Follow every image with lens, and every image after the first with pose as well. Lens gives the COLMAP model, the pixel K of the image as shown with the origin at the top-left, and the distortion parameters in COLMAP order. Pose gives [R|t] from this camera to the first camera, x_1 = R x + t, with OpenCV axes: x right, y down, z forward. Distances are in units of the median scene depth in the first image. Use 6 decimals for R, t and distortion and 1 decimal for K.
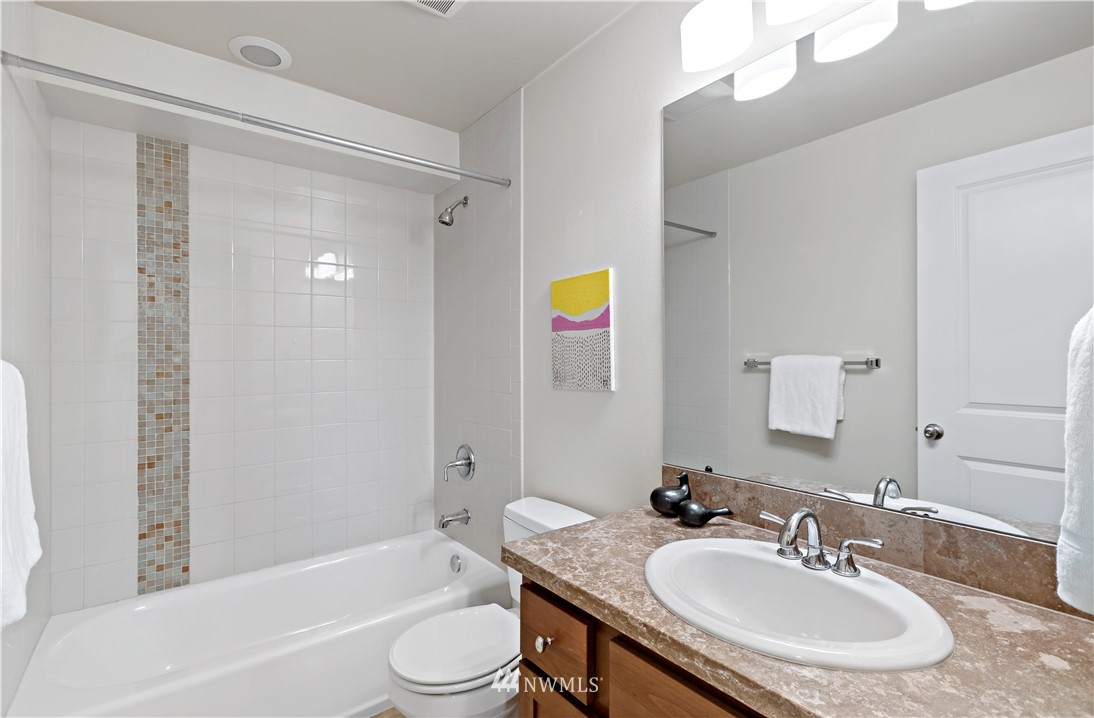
lens RADIAL K [[506.5, 0, 546.1], [0, 506.5, 362.5], [0, 0, 1]] dist [0.000321, 0.000008]
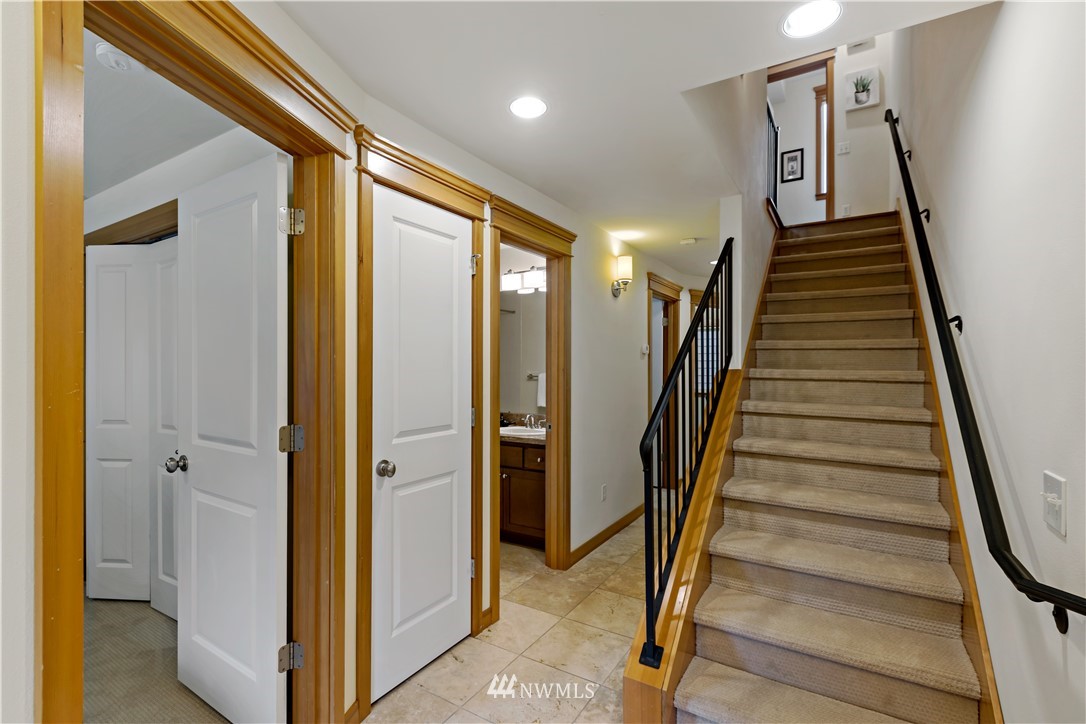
lens RADIAL K [[494.0, 0, 541.8], [0, 494.0, 361.1], [0, 0, 1]] dist [-0.001821, 0.000341]
pose [[0.936699, -0.002597, 0.350126, -0.300152], [0.003024, 0.999995, -0.000673, -0.063424], [-0.350123, 0.001689, 0.936702, -1.029401]]
